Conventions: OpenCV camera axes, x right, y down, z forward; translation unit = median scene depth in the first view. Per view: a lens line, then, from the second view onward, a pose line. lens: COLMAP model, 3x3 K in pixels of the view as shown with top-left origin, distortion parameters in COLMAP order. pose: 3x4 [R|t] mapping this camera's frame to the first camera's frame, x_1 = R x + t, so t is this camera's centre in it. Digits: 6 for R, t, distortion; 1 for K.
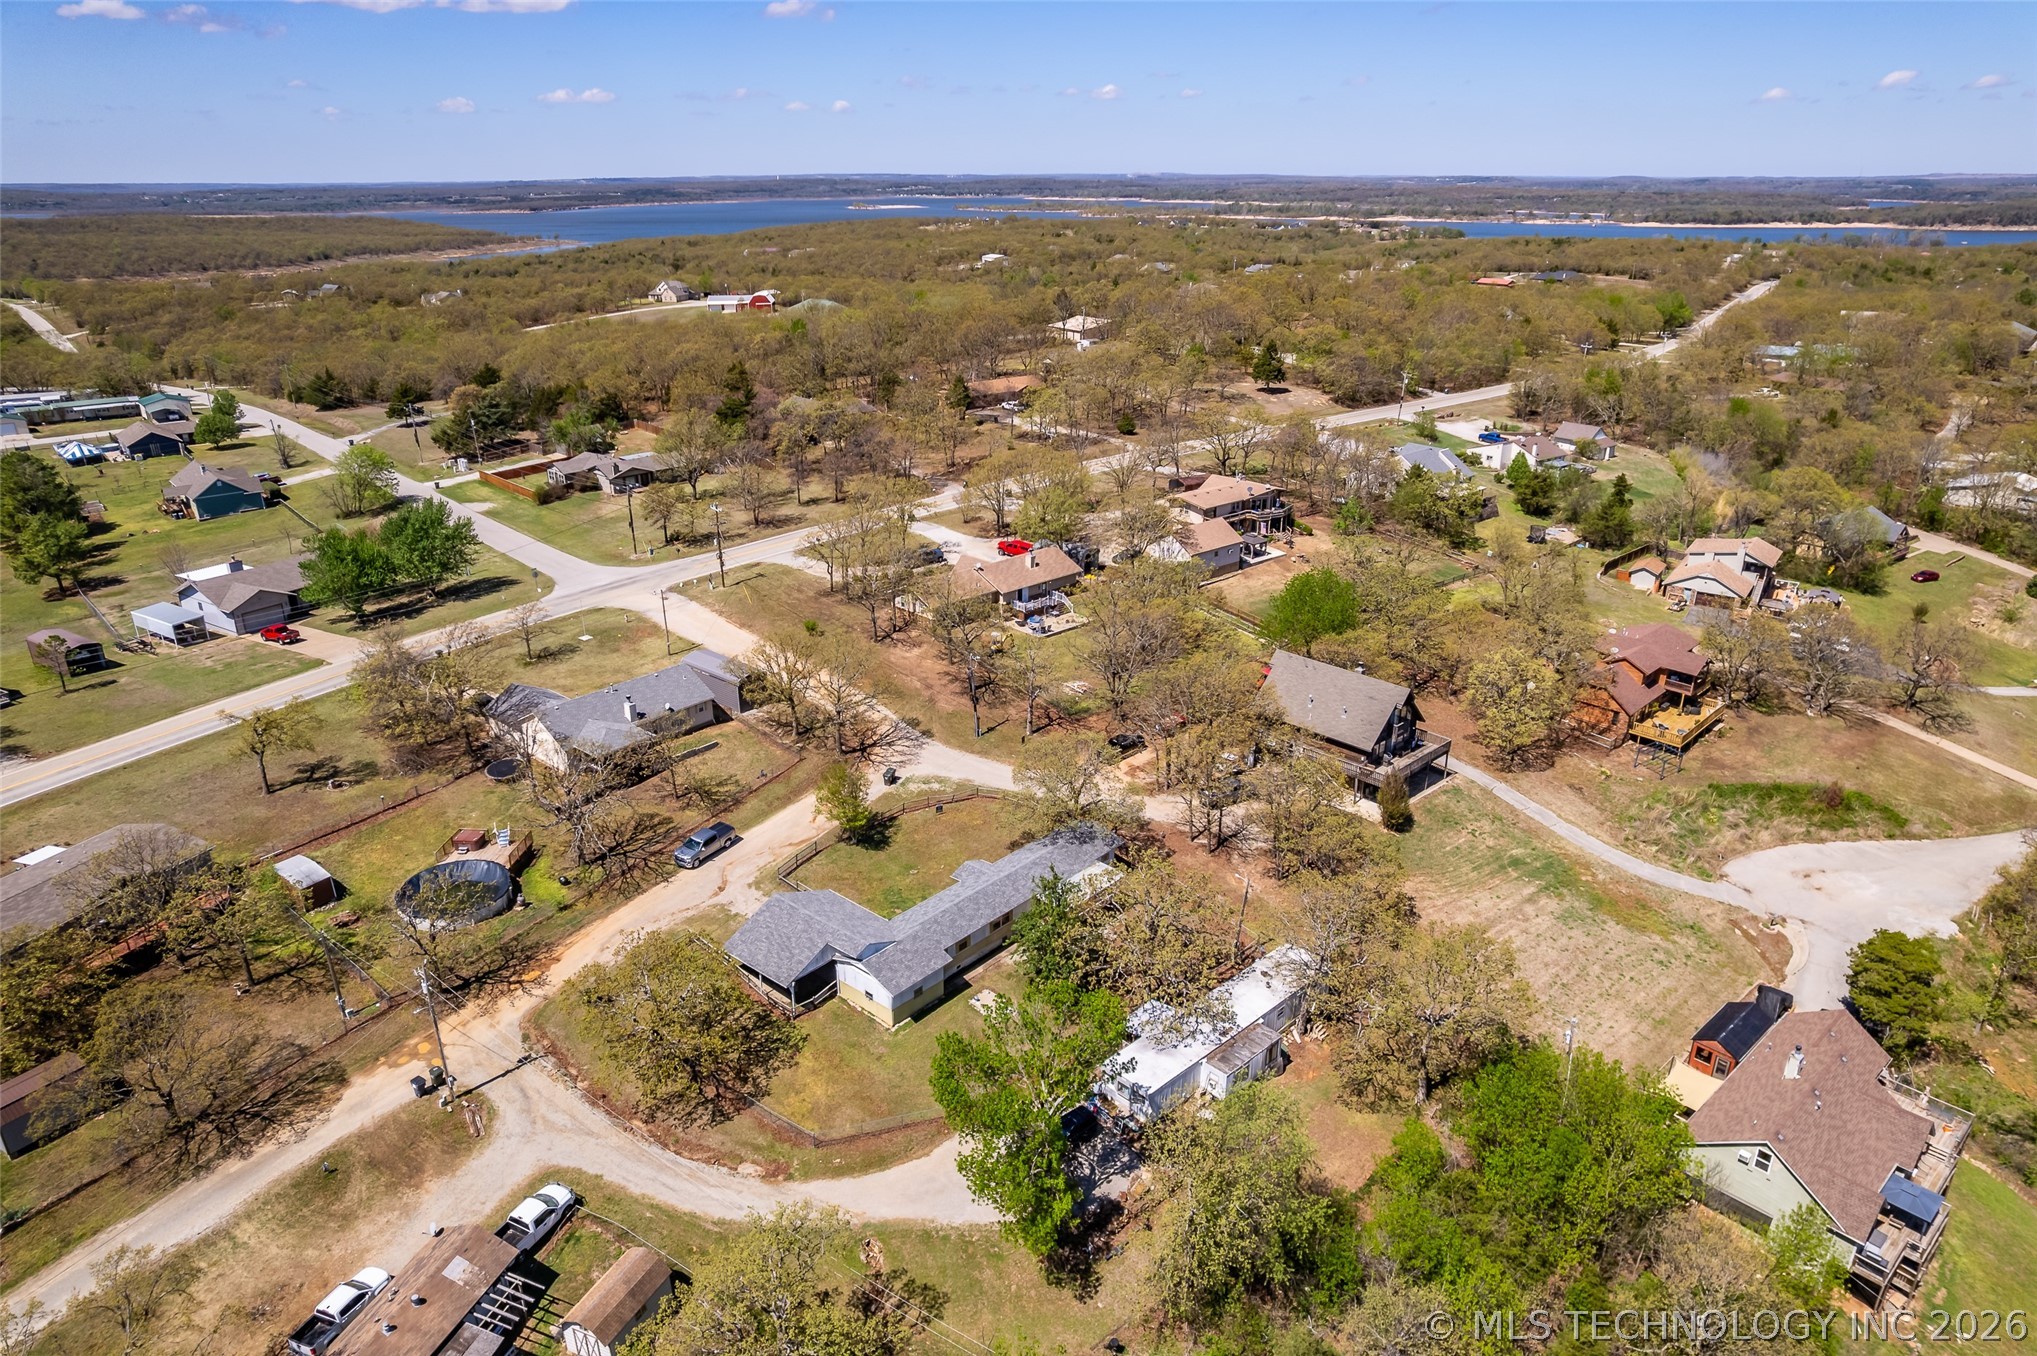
lens RADIAL K [[1305.2, 0, 1021.2], [0, 1305.2, 686.7], [0, 0, 1]] dist [-0.087765, 0.080888]
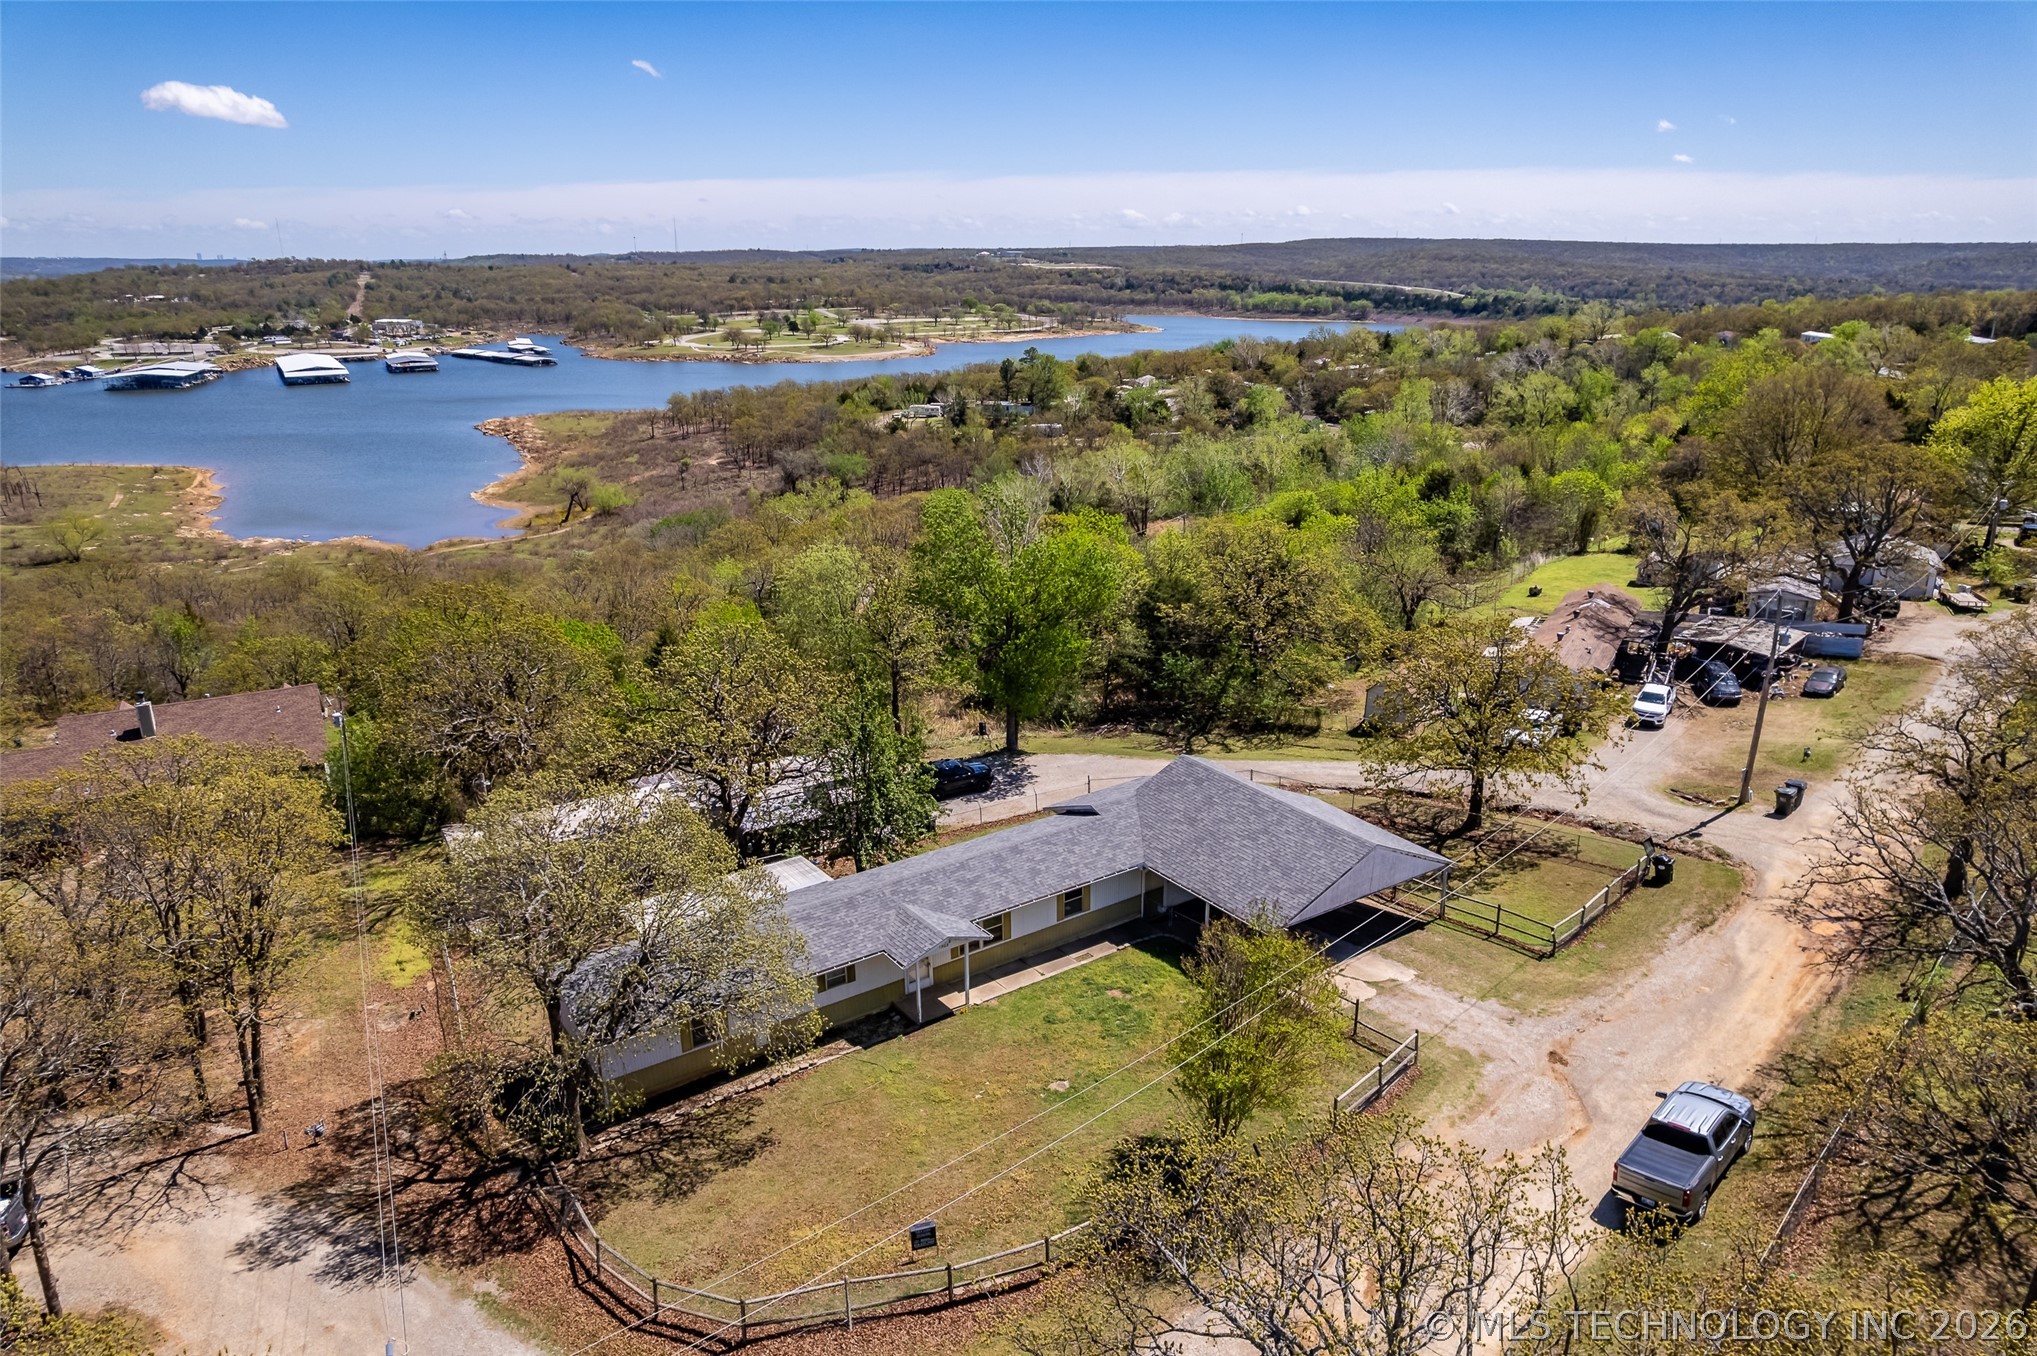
lens RADIAL K [[1305.2, 0, 1021.2], [0, 1305.2, 686.7], [0, 0, 1]] dist [-0.087765, 0.080888]
pose [[-0.973374, -0.068060, 0.218883, -0.124258], [0.090150, 0.764285, 0.638547, -0.157609], [-0.210749, 0.641277, -0.737800, 1.029137]]
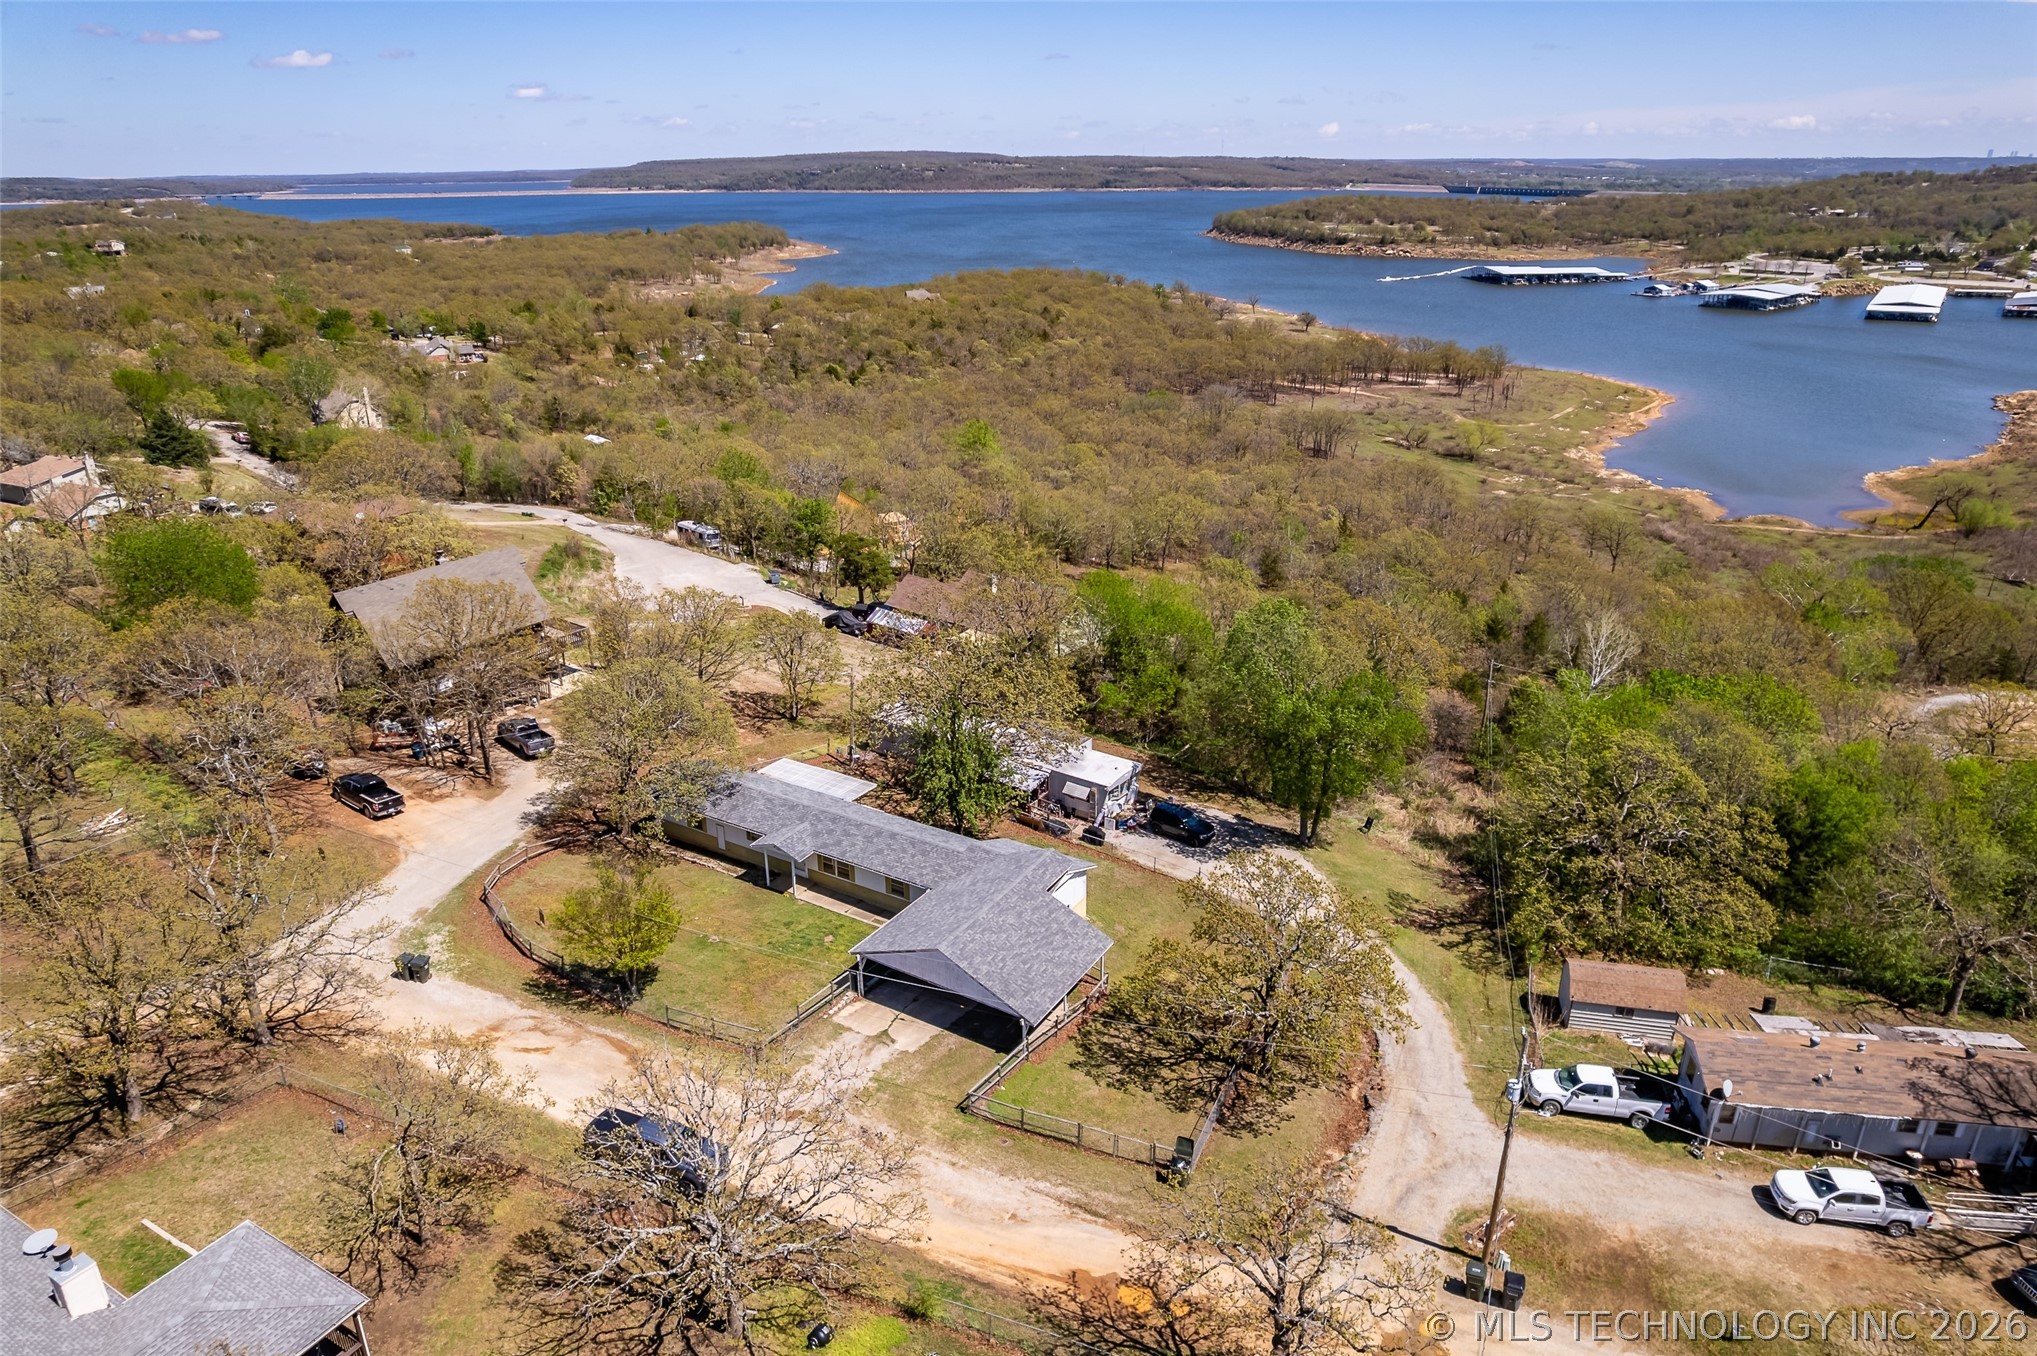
lens RADIAL K [[1307.0, 0, 1021.2], [0, 1307.0, 683.7], [0, 0, 1]] dist [-0.084331, 0.076396]
pose [[-0.177488, -0.366020, 0.913525, -0.542326], [0.374033, 0.833515, 0.406634, -0.136020], [-0.910273, 0.413861, -0.011036, 0.702442]]
